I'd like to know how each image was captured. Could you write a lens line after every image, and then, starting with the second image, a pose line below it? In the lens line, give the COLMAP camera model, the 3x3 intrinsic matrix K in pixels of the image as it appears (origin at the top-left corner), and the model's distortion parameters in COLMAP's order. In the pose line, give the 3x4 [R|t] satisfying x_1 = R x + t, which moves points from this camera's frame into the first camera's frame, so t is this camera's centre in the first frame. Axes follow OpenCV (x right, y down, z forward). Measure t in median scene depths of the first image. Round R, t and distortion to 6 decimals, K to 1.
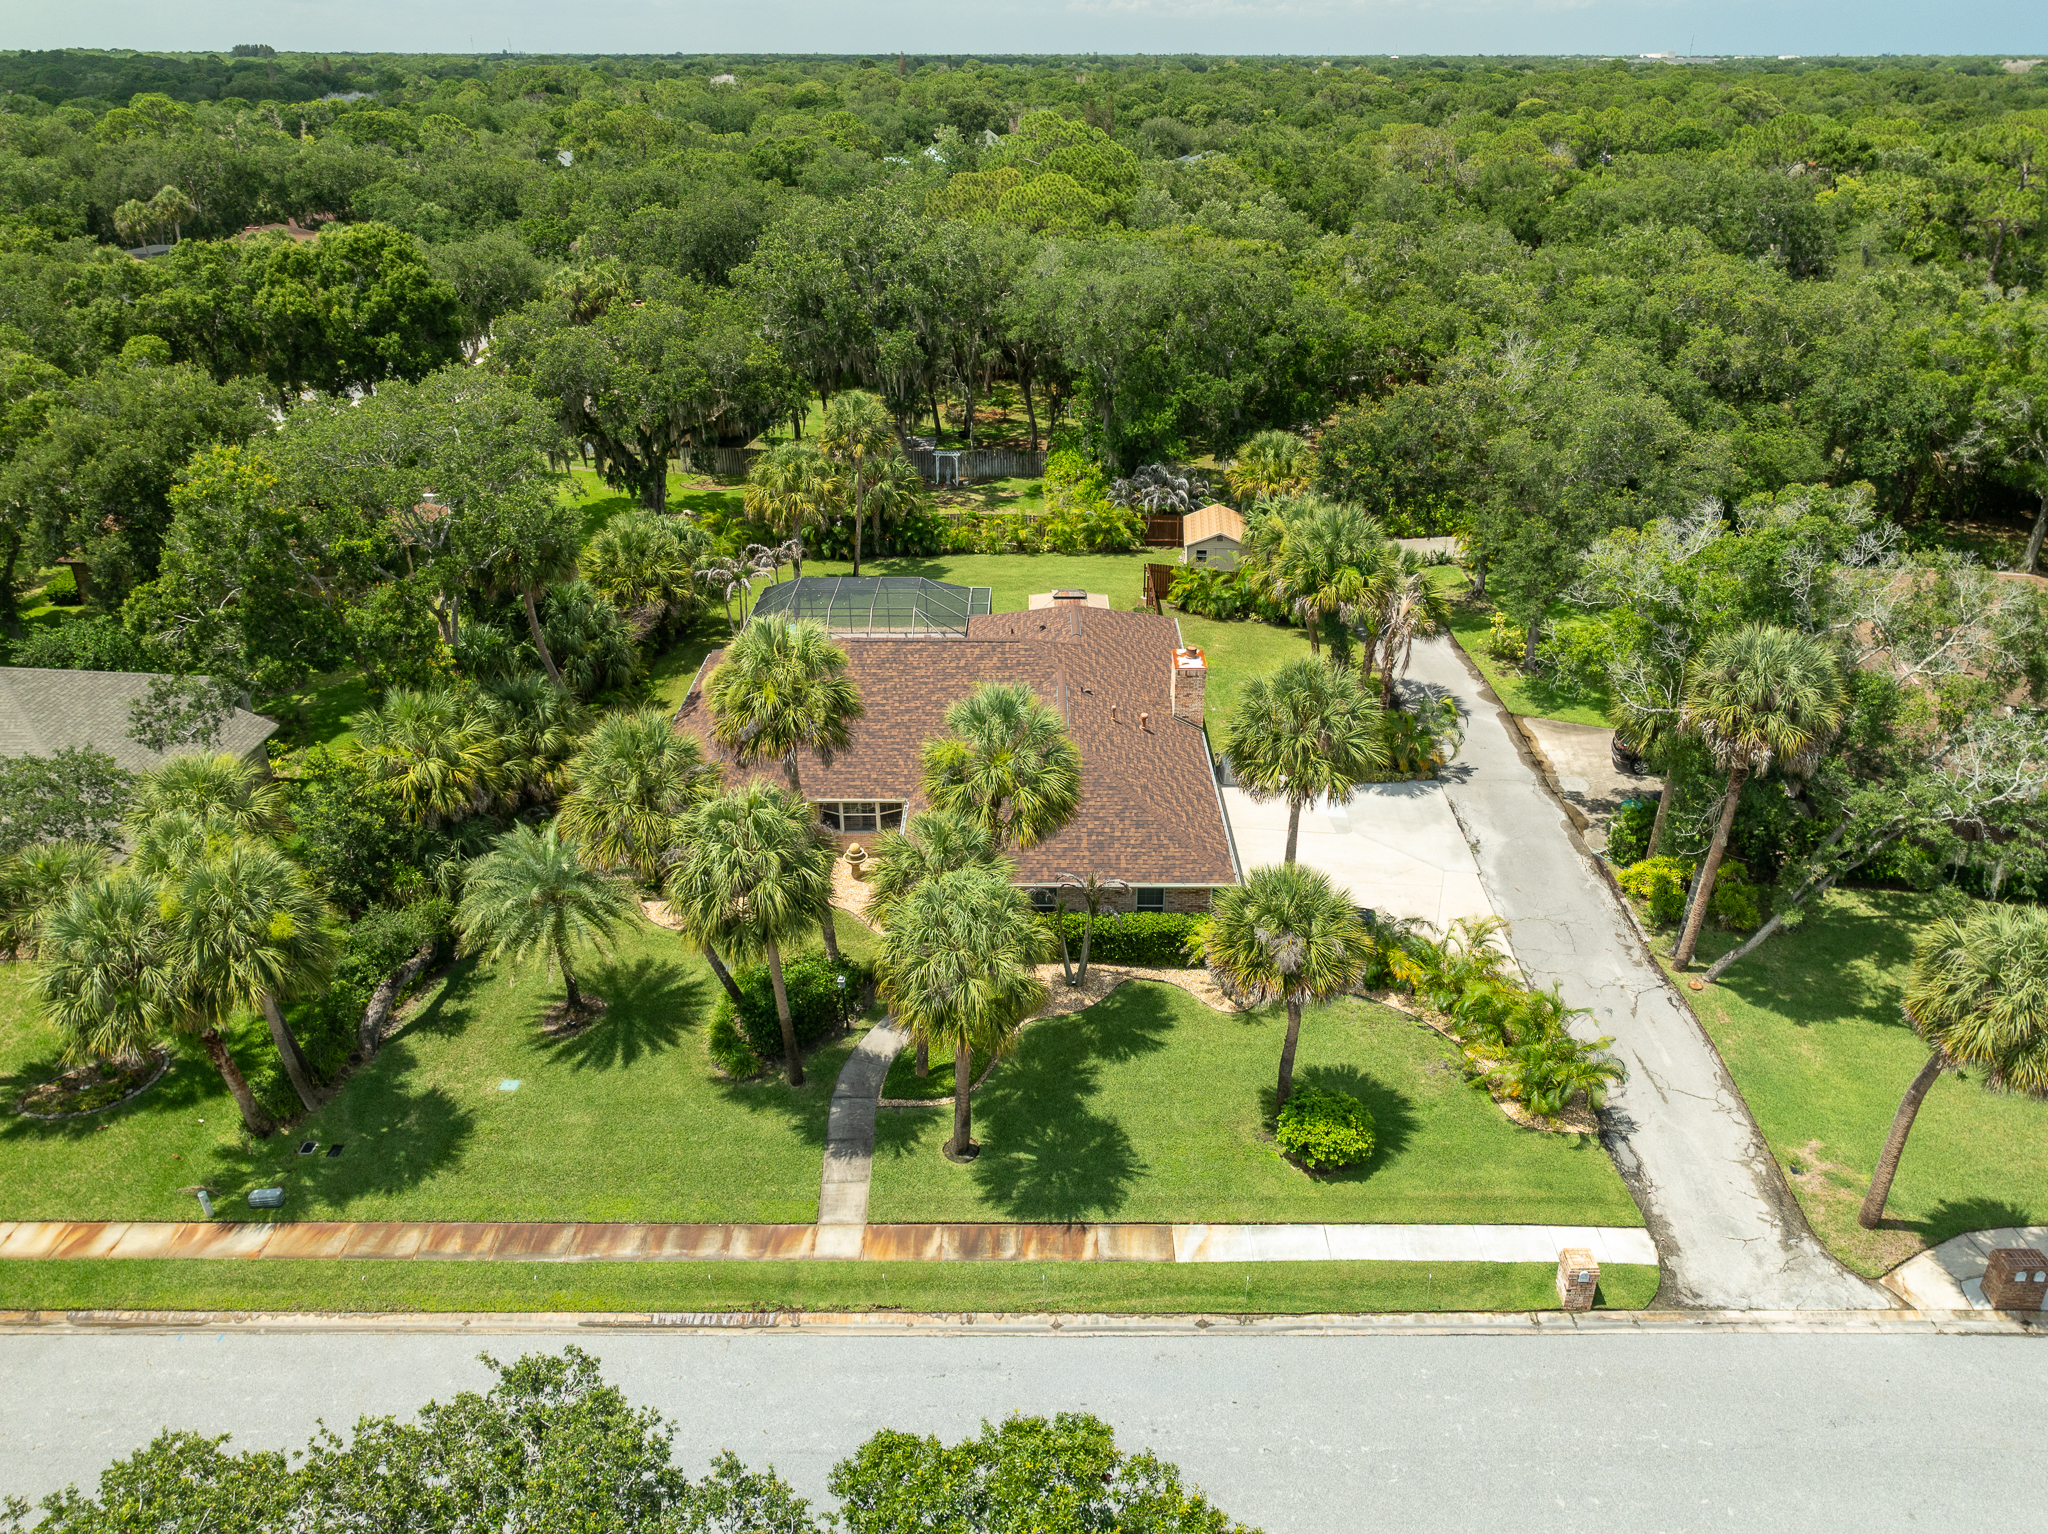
lens RADIAL K [[1442.6, 0, 1024.0], [0, 1442.6, 768.9], [0, 0, 1]] dist [-0.022096, 0.029465]
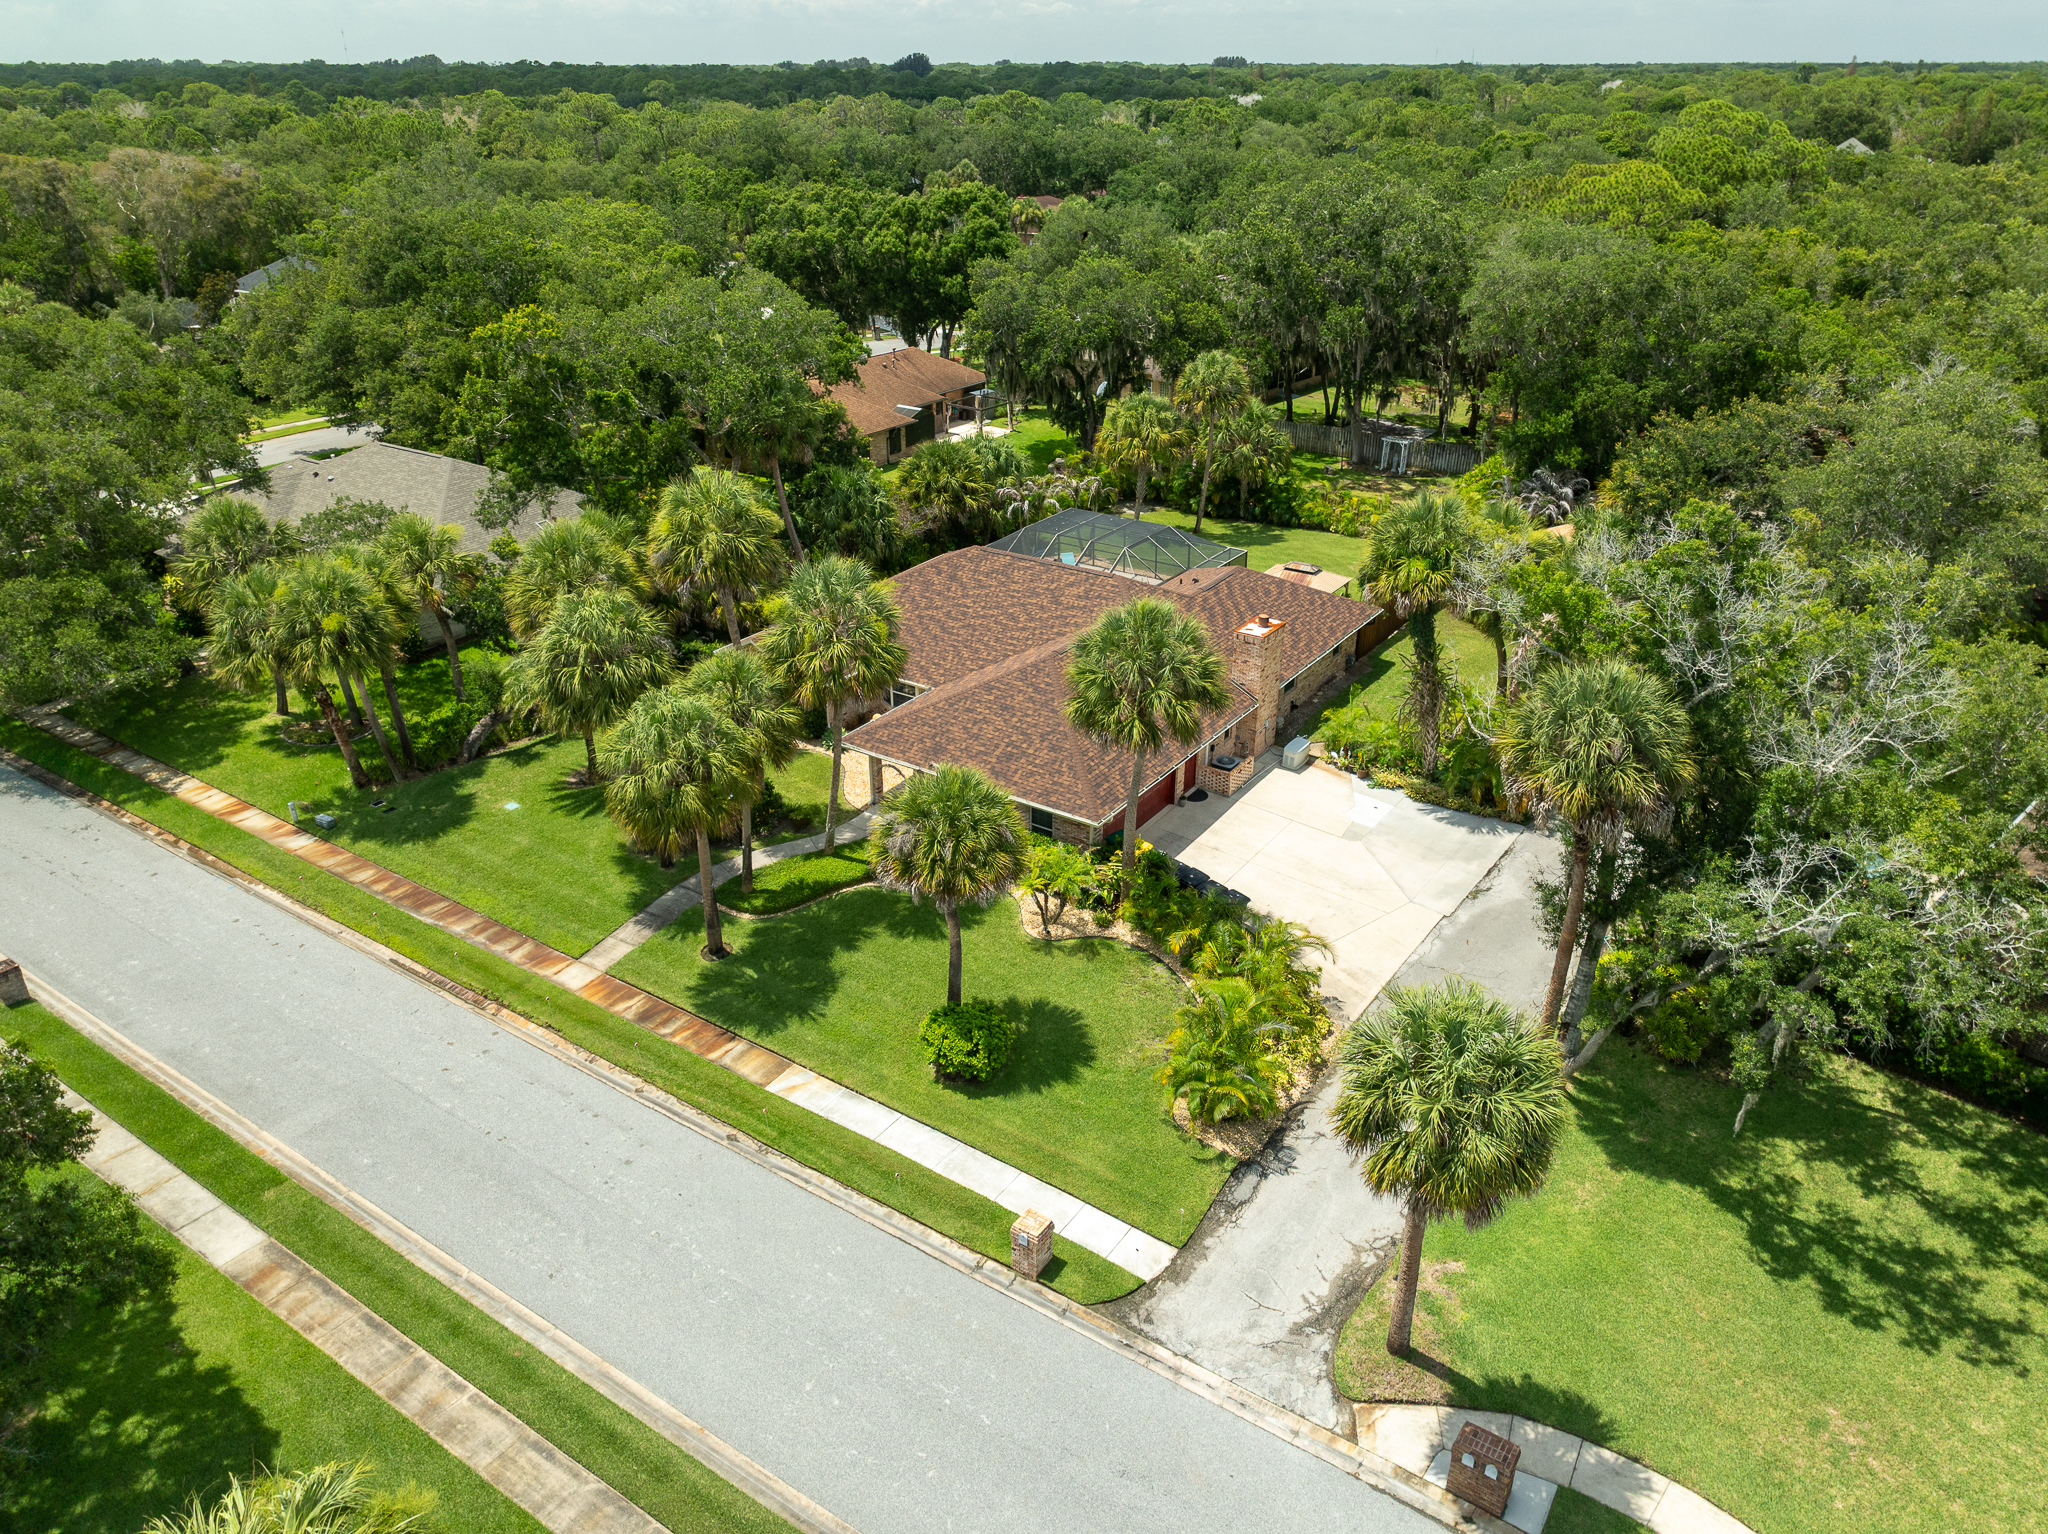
lens RADIAL K [[1442.6, 0, 1033.4], [0, 1442.6, 766.1], [0, 0, 1]] dist [-0.022096, 0.029465]
pose [[0.824964, 0.244313, -0.509651, 0.757479], [-0.249021, 0.966620, 0.060285, -0.008751], [0.507368, 0.077181, 0.858266, 0.149141]]
